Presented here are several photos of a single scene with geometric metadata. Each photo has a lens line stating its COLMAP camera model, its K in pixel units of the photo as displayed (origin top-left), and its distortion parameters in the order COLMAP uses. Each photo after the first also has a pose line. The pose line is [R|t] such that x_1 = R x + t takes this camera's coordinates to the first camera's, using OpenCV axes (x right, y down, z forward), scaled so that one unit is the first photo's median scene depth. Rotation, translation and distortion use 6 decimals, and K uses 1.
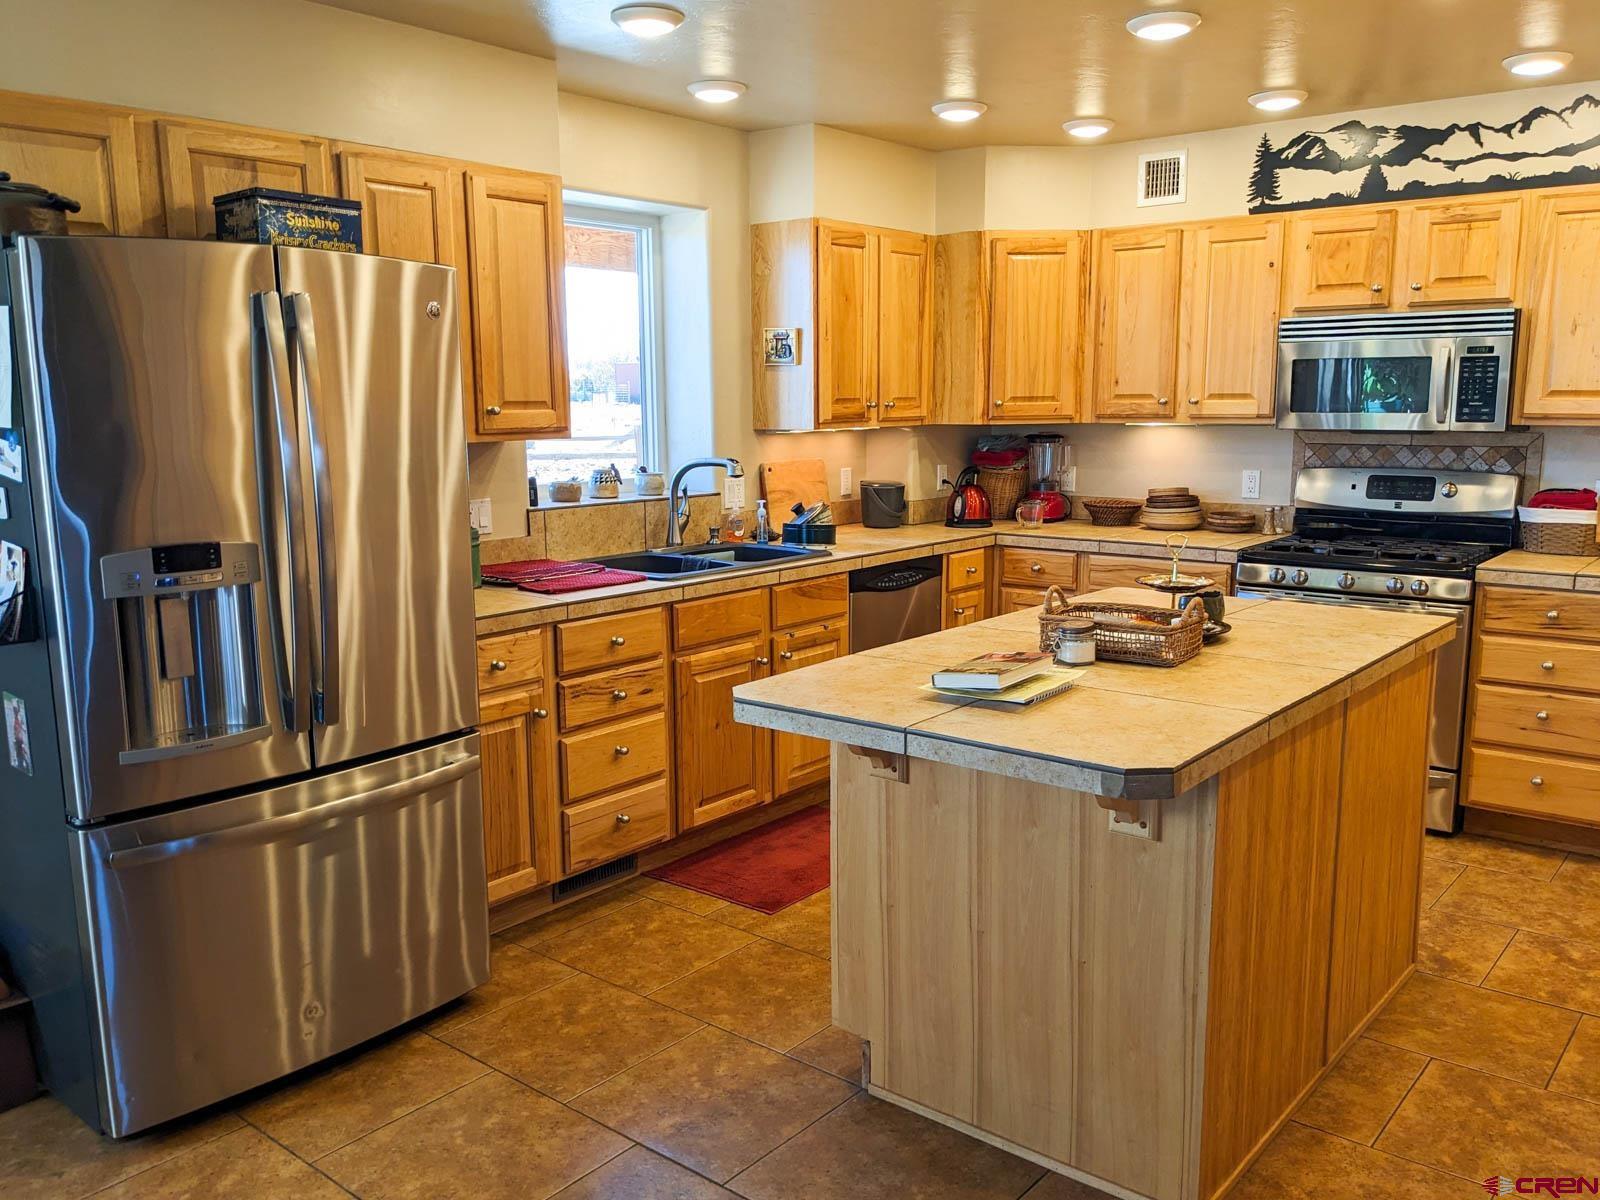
lens RADIAL K [[1305.4, 0, 799.5], [0, 1305.4, 606.7], [0, 0, 1]] dist [0.042070, -0.048042]
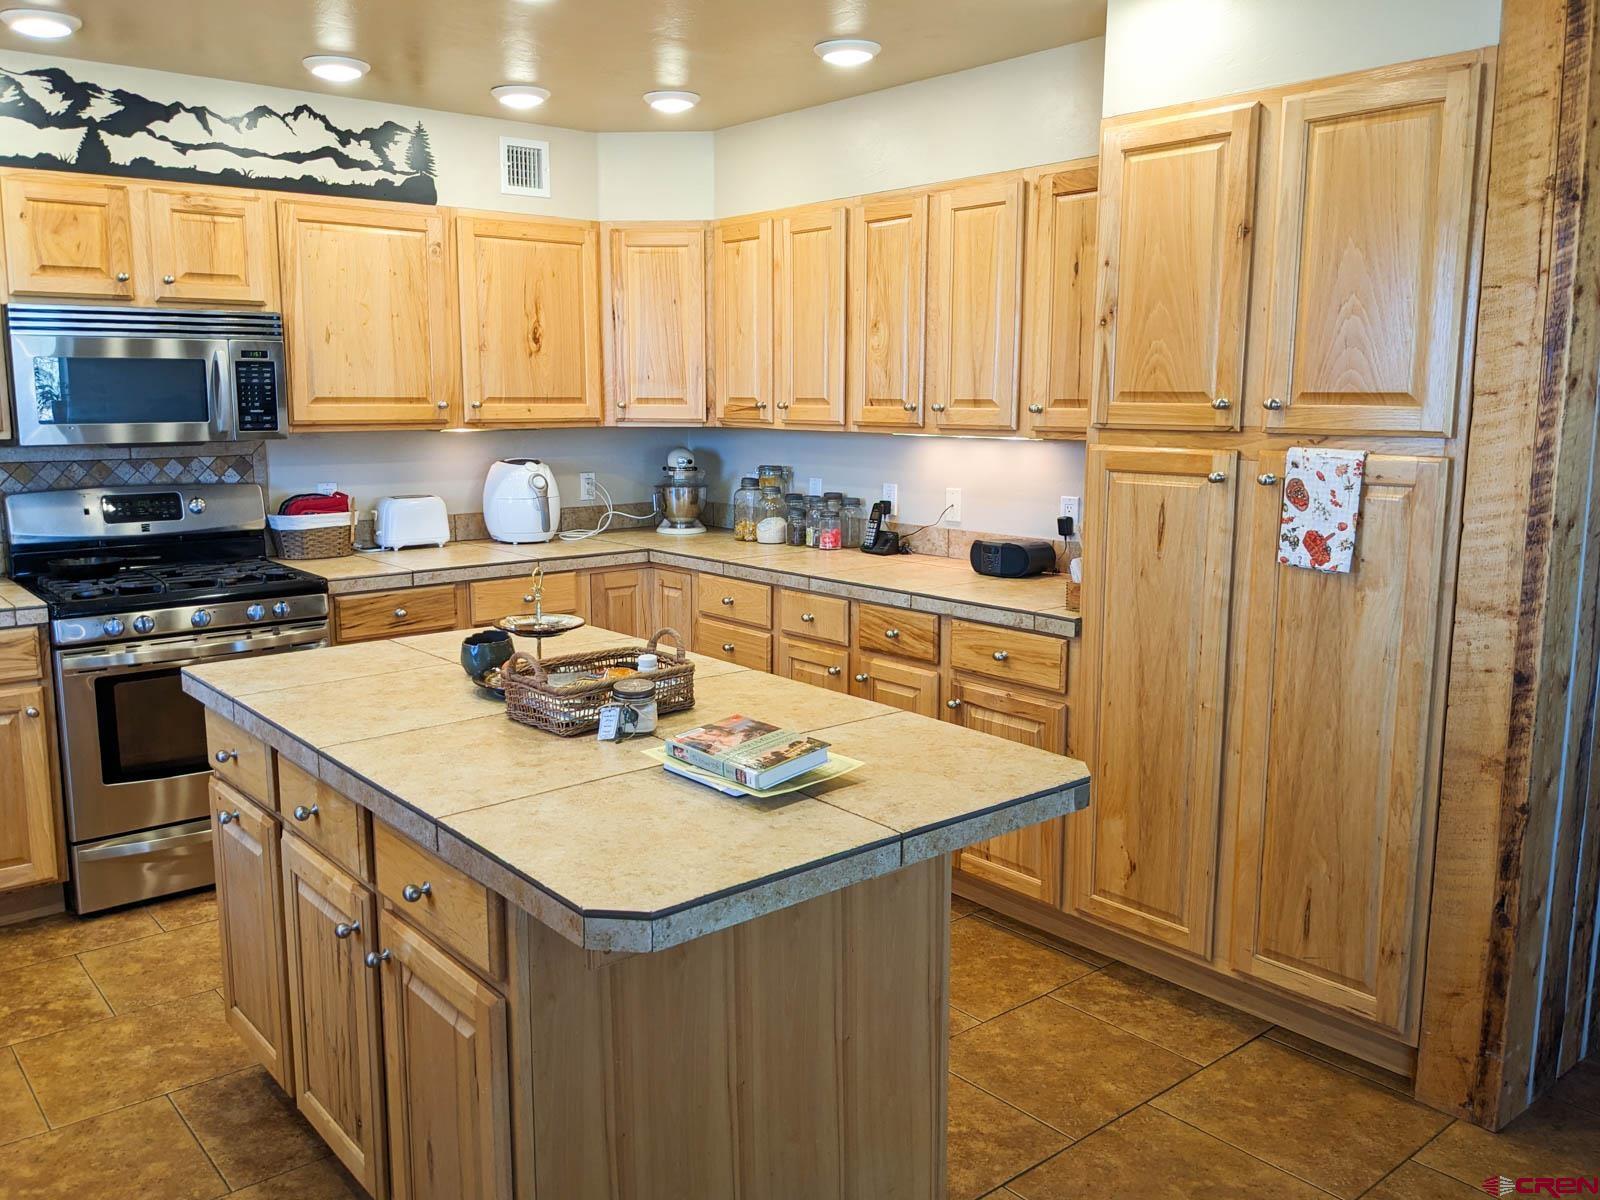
lens RADIAL K [[1305.4, 0, 799.1], [0, 1305.4, 594.7], [0, 0, 1]] dist [0.042070, -0.048042]
pose [[0.200574, -0.151857, 0.967838, -0.337782], [0.158677, 0.979905, 0.120866, -0.076986], [-0.966743, 0.129331, 0.220640, 0.429641]]
